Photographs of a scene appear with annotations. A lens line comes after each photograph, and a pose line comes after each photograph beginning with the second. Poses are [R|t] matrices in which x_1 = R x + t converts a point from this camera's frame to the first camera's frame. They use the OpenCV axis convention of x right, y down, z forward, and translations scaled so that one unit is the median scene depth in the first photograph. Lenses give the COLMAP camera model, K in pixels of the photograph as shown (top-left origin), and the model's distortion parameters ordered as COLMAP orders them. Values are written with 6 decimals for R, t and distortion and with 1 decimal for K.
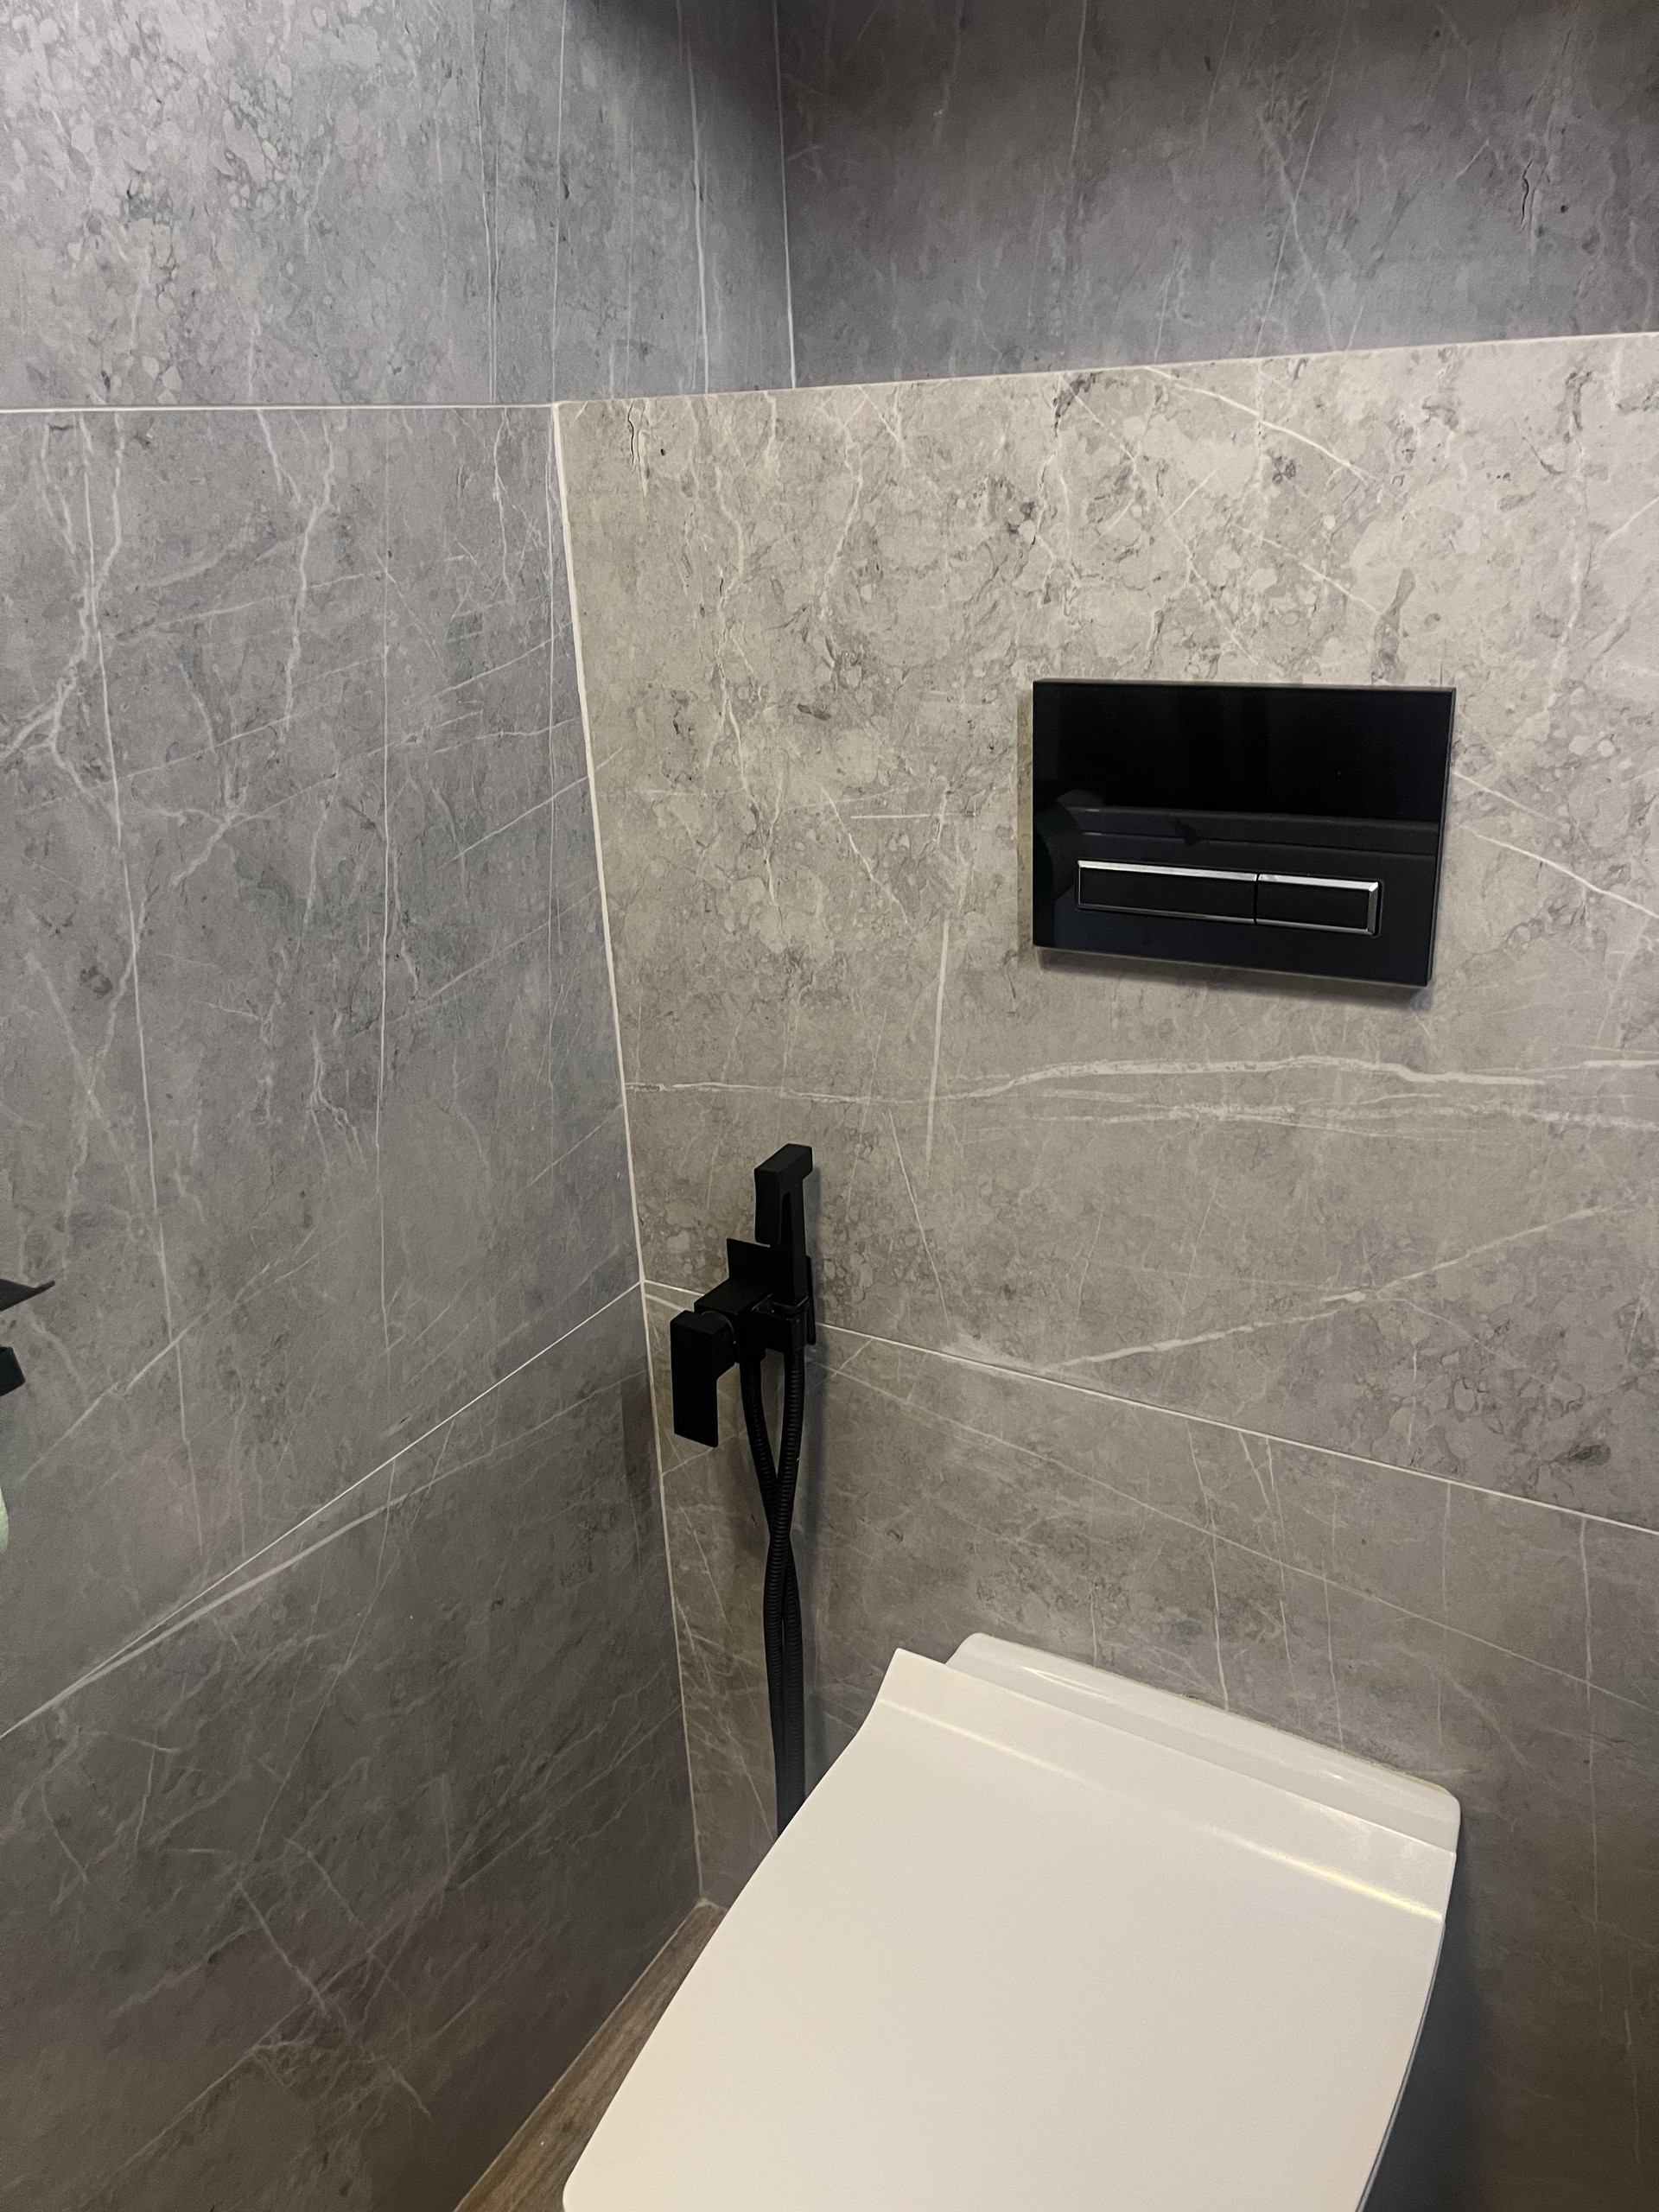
lens RADIAL K [[1667.8, 0, 845.4], [0, 1667.8, 1099.3], [0, 0, 1]] dist [0.068664, -0.094039]
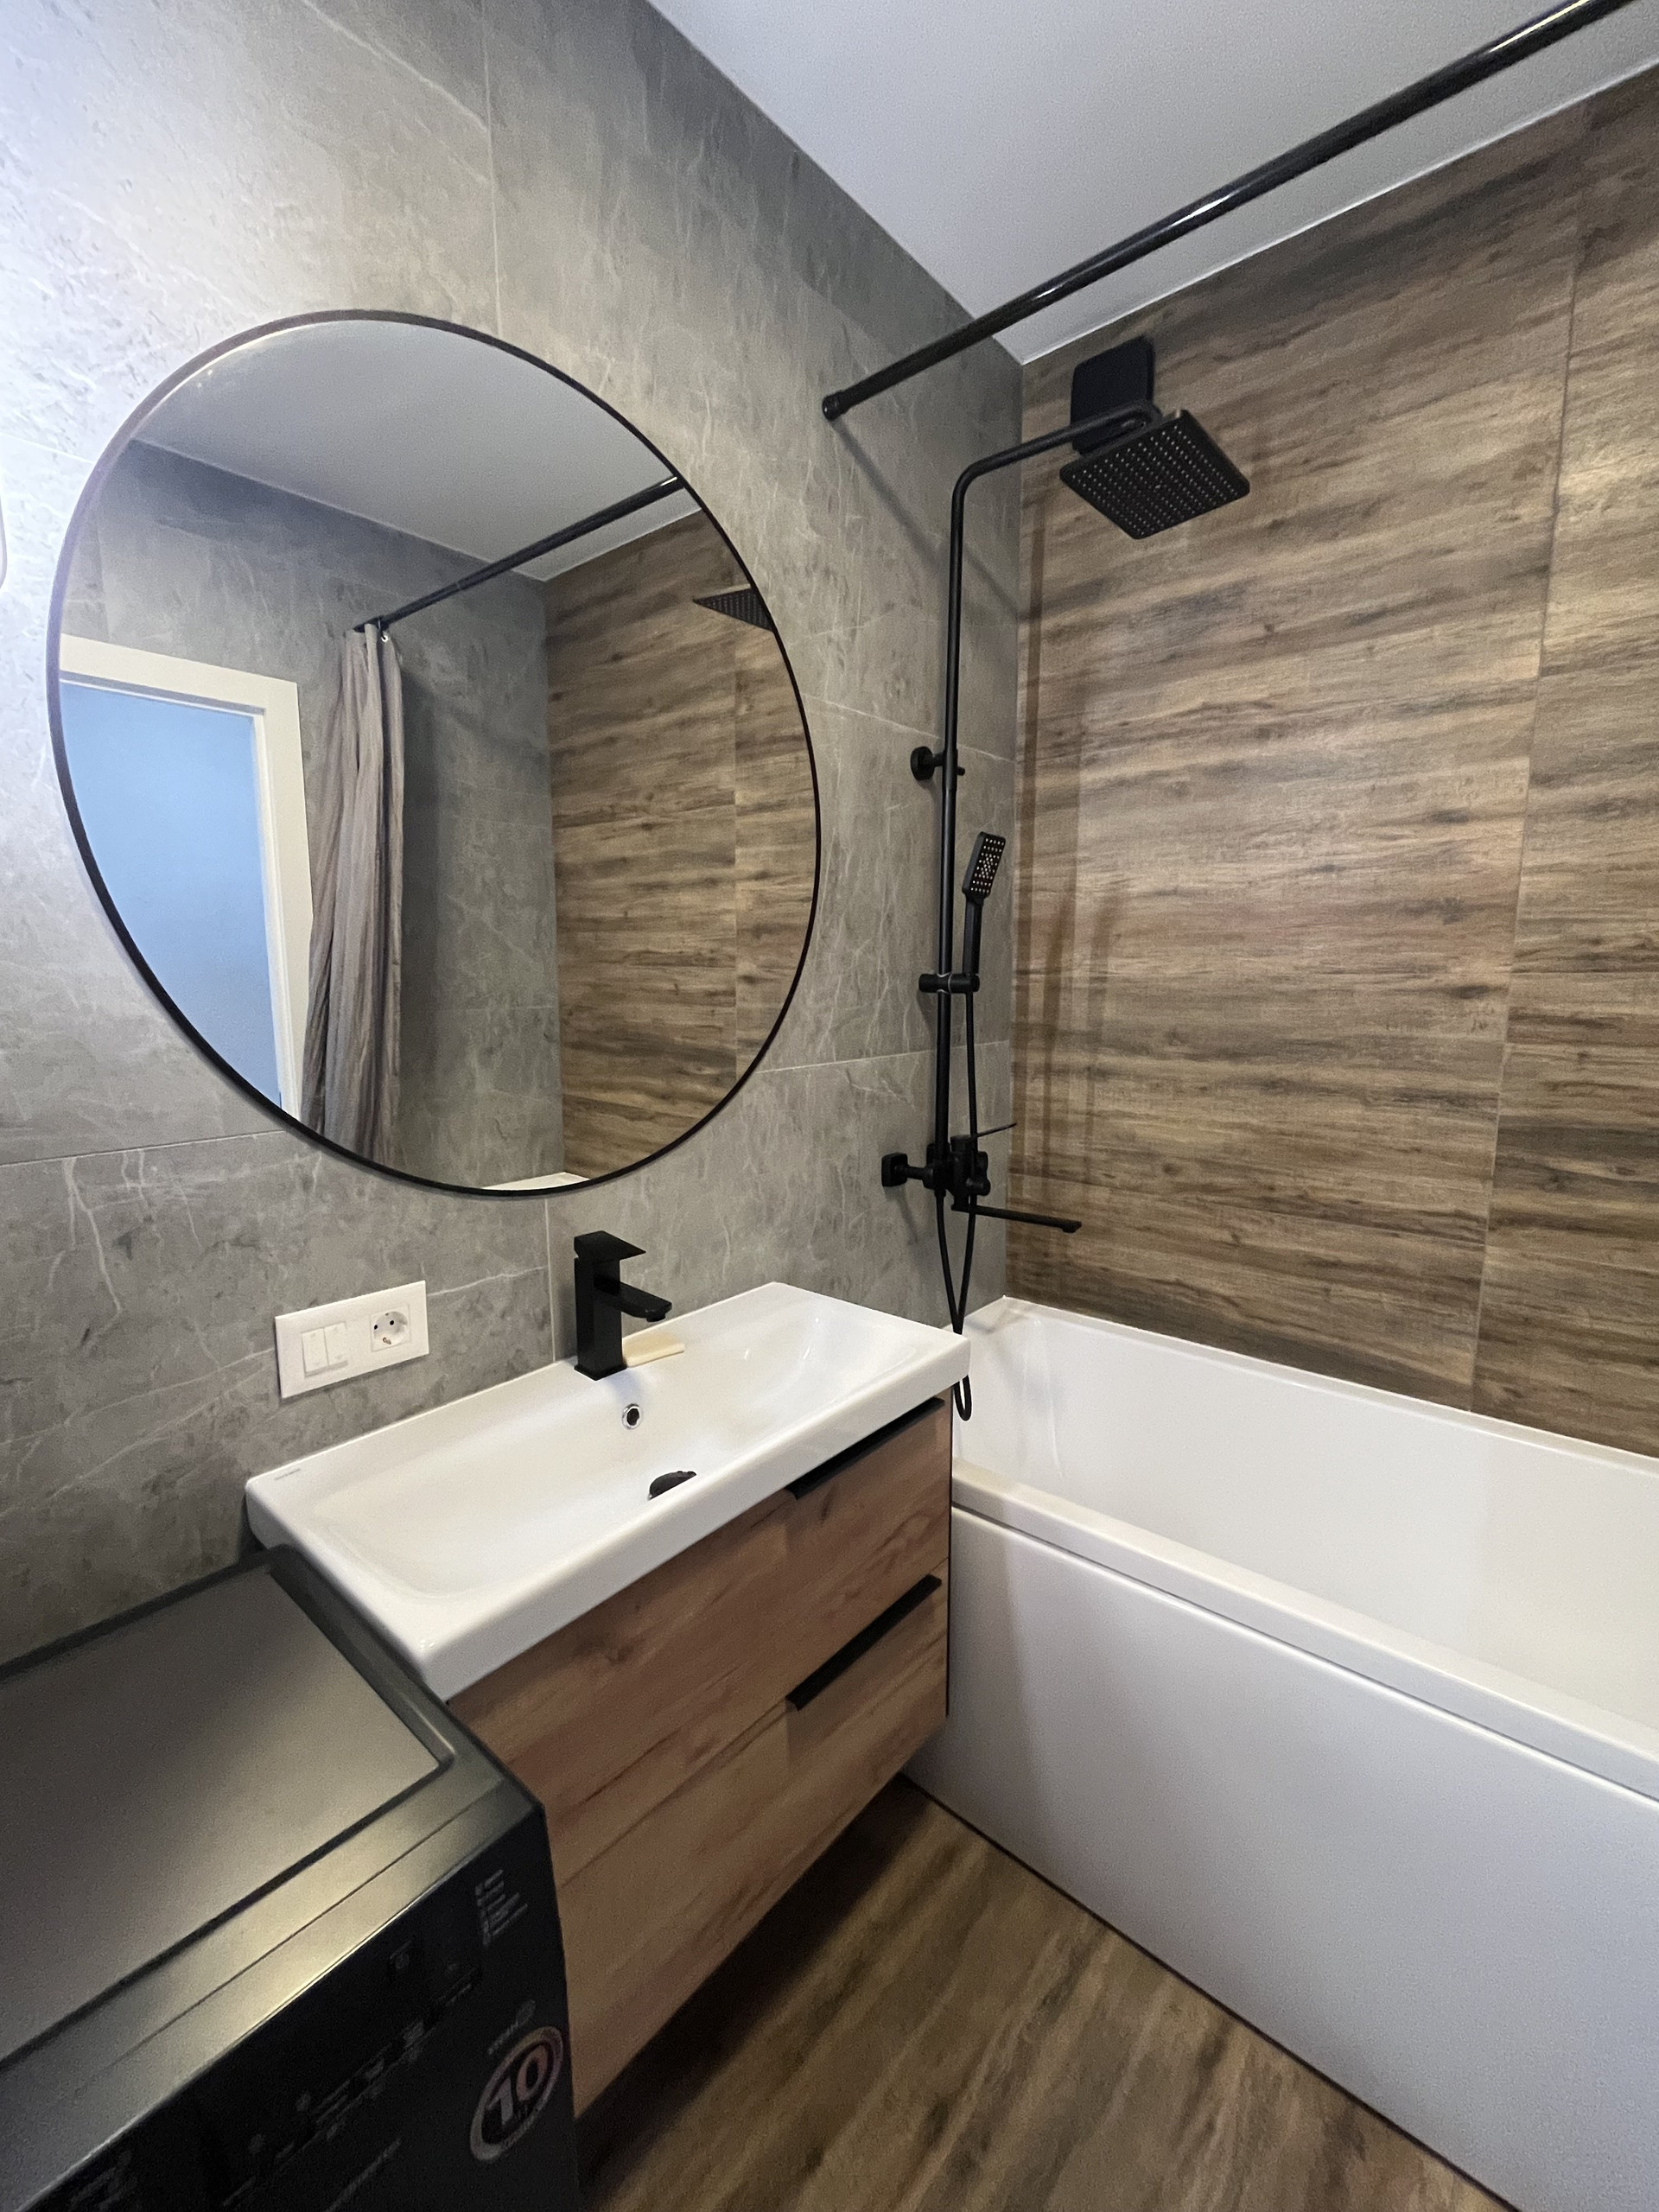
lens RADIAL K [[926.1, 0, 826.6], [0, 926.1, 1103.1], [0, 0, 1]] dist [-0.004965, 0.000382]
pose [[0.340122, 0.088538, -0.936204, 1.281897], [0.326931, -0.944589, 0.029443, -0.483907], [-0.881722, -0.316088, -0.350222, 1.459649]]
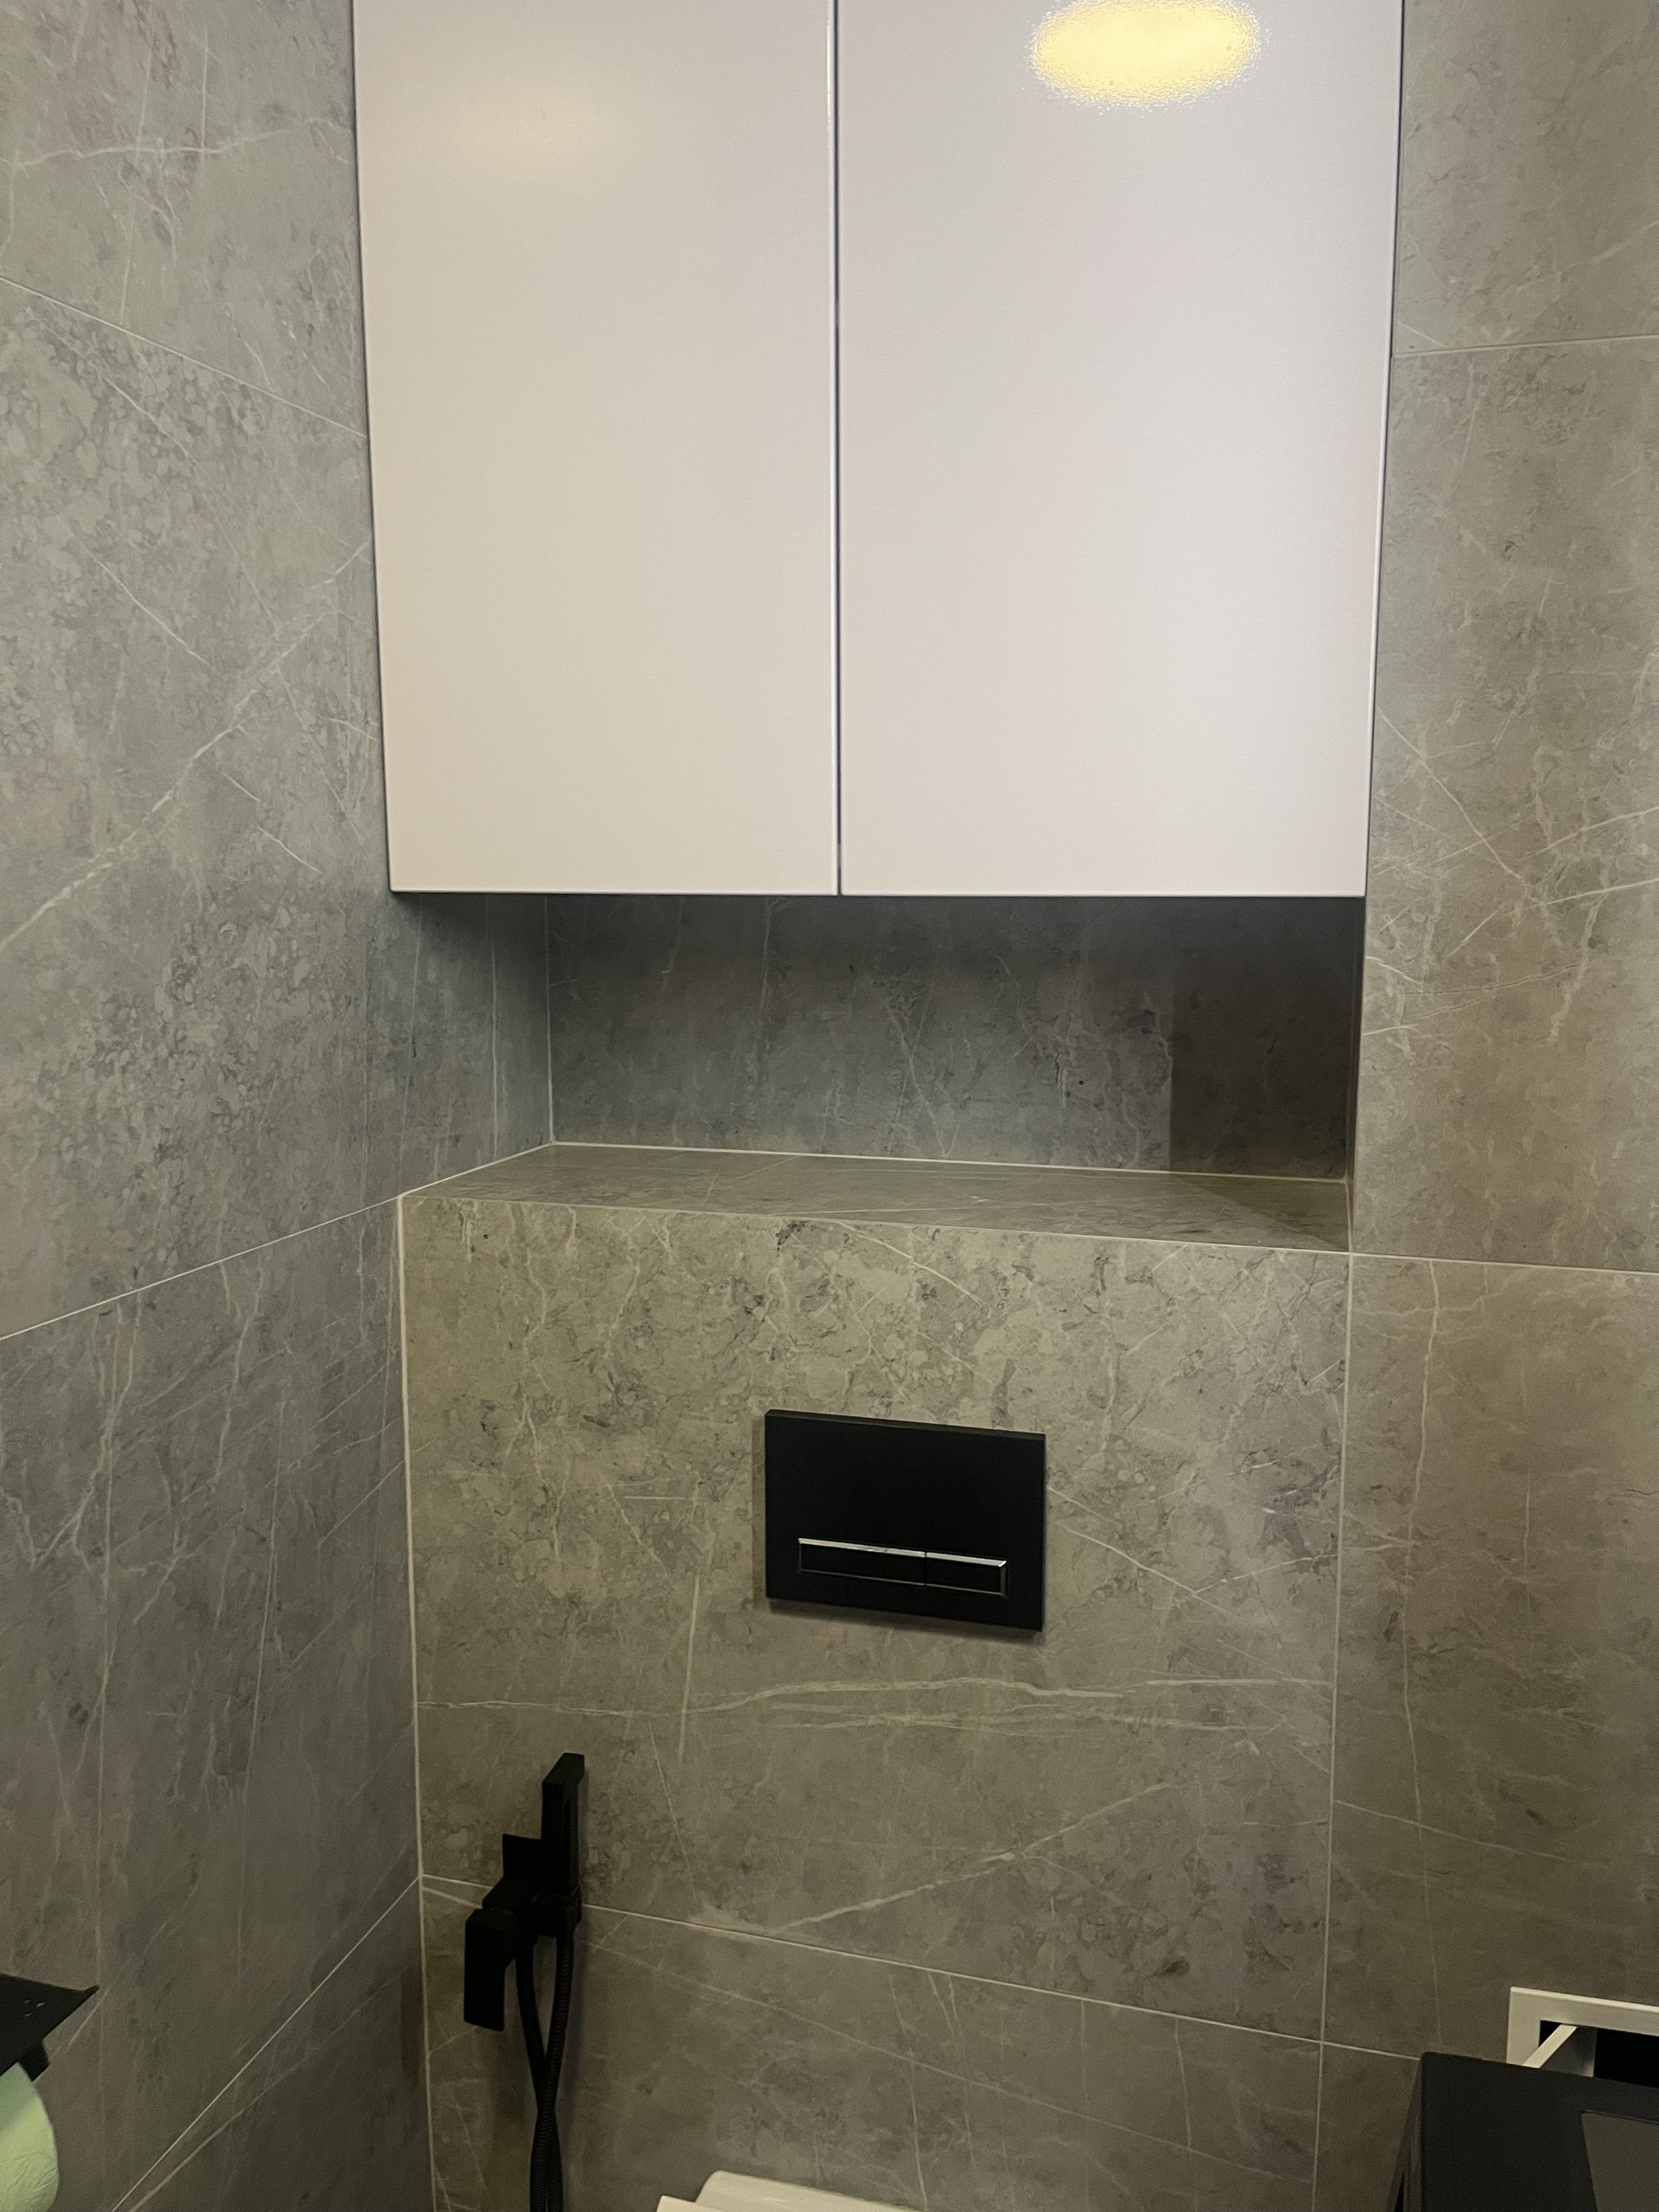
lens RADIAL K [[1667.8, 0, 844.1], [0, 1667.8, 1088.1], [0, 0, 1]] dist [0.068664, -0.094039]
pose [[0.970788, 0.011344, 0.239671, -0.159699], [0.047318, 0.970215, -0.237581, -0.169355], [-0.235228, 0.241981, 0.941336, -0.406371]]
